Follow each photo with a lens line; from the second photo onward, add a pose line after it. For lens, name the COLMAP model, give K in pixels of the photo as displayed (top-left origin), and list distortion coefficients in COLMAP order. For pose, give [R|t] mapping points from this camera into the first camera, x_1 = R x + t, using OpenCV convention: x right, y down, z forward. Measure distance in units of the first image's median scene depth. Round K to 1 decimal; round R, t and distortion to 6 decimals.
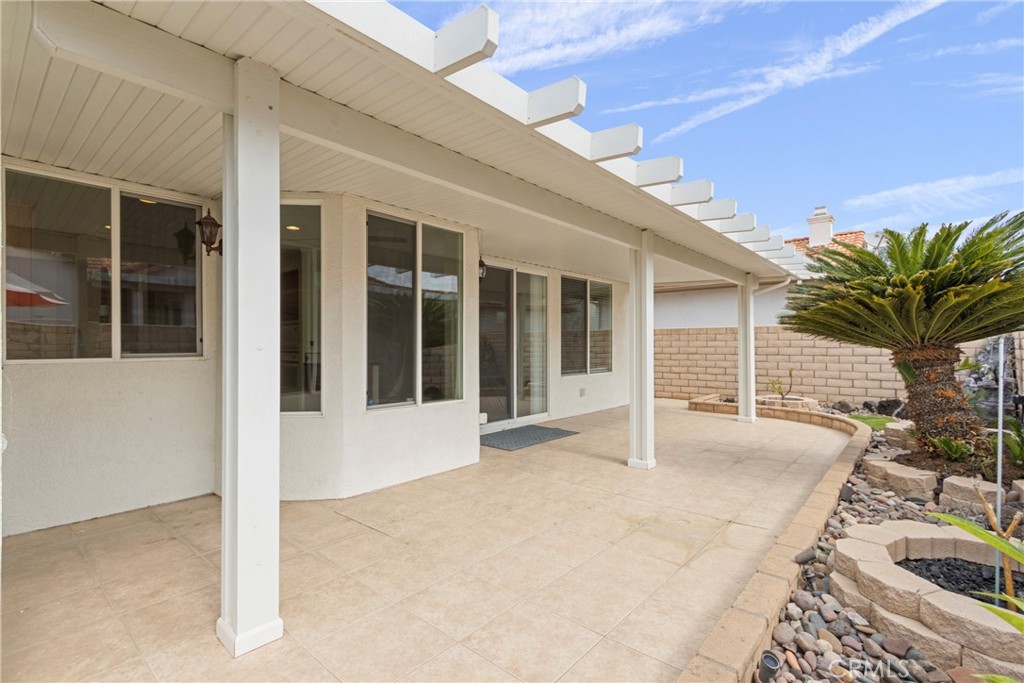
lens RADIAL K [[465.5, 0, 513.4], [0, 465.5, 341.7], [0, 0, 1]] dist [0.008628, -0.000777]
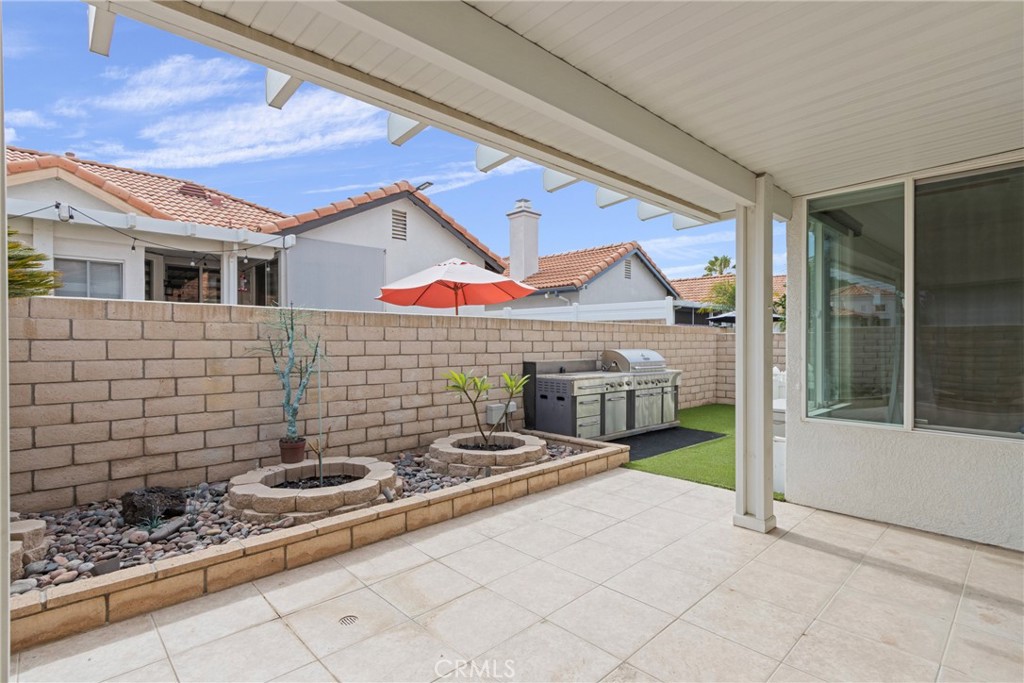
lens RADIAL K [[496.3, 0, 513.8], [0, 496.3, 342.0], [0, 0, 1]] dist [0.003804, 0.000241]
pose [[-0.995820, 0.003795, 0.091256, 0.058923], [0.003306, 0.999979, -0.005515, -0.001356], [-0.091275, -0.005191, -0.995812, 1.497497]]
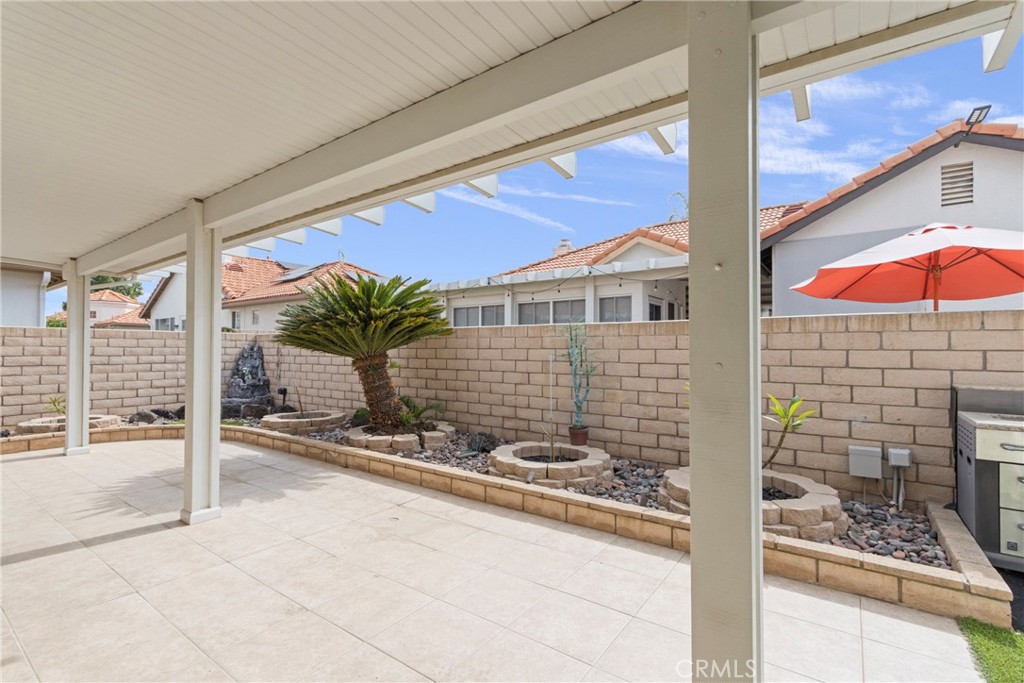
lens RADIAL K [[465.5, 0, 507.3], [0, 465.5, 343.1], [0, 0, 1]] dist [0.008628, -0.000777]
pose [[-0.083676, 0.019120, 0.996310, -0.654913], [-0.009905, 0.999751, -0.020017, -0.000685], [-0.996444, -0.011543, -0.083466, 0.742955]]
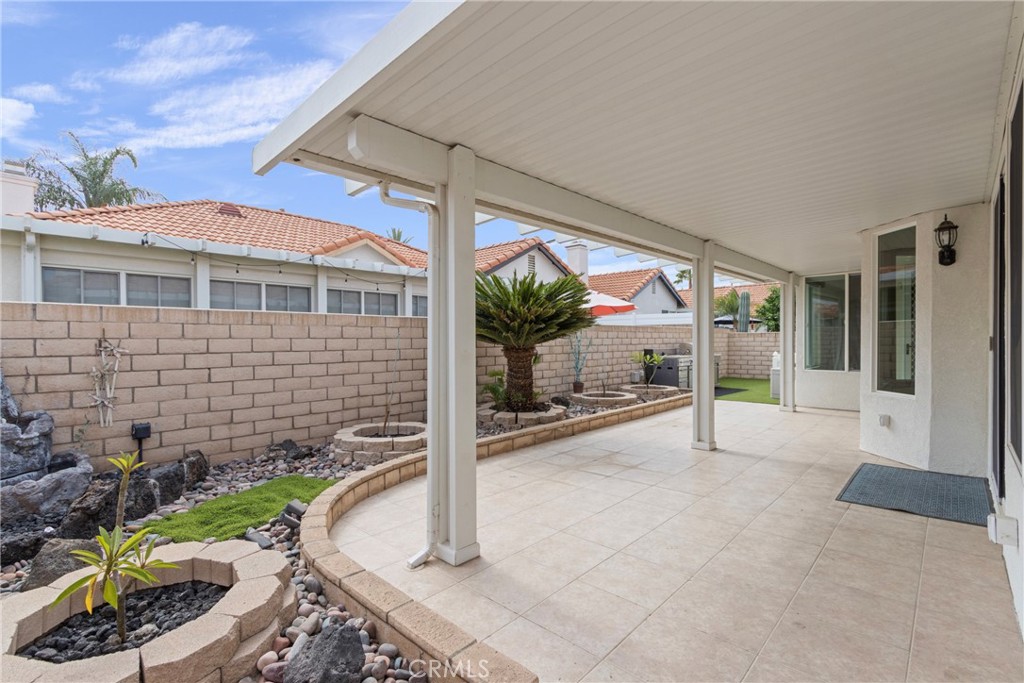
lens RADIAL K [[465.5, 0, 509.7], [0, 465.5, 341.1], [0, 0, 1]] dist [0.008628, -0.000777]
pose [[-0.998882, 0.010363, 0.046130, 0.893492], [0.010258, 0.999944, -0.002519, 0.003686], [-0.046153, -0.002043, -0.998932, 2.775369]]
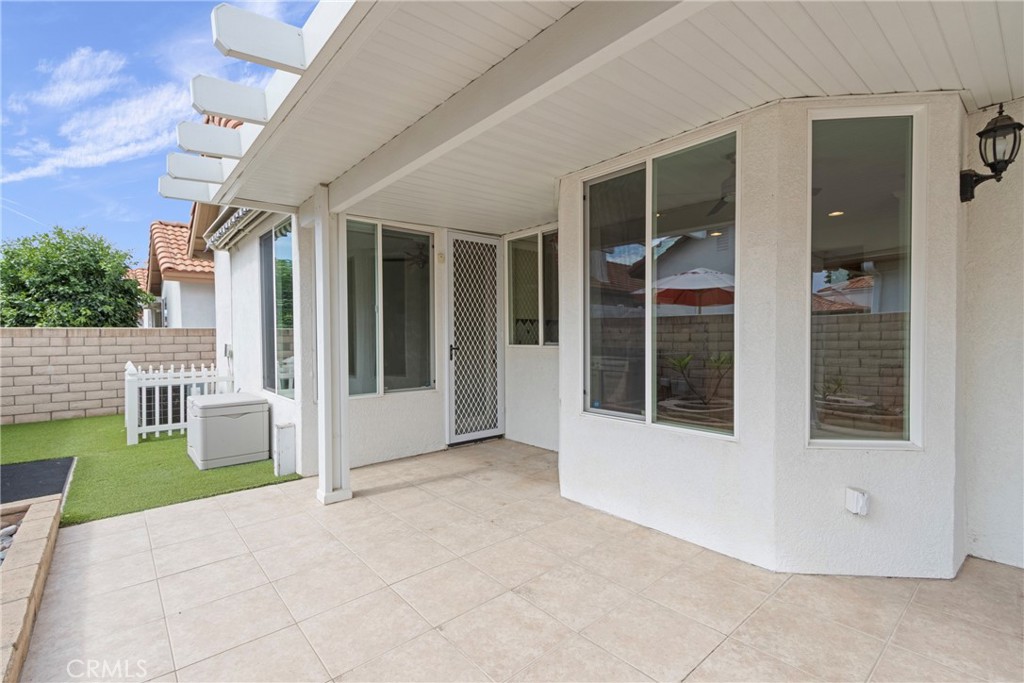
lens RADIAL K [[465.5, 0, 509.9], [0, 465.5, 344.8], [0, 0, 1]] dist [0.008628, -0.000777]
pose [[-0.143669, 0.026735, -0.989265, 0.604809], [0.014928, 0.999580, 0.024845, -0.004184], [0.989513, -0.011198, -0.144008, 1.042227]]
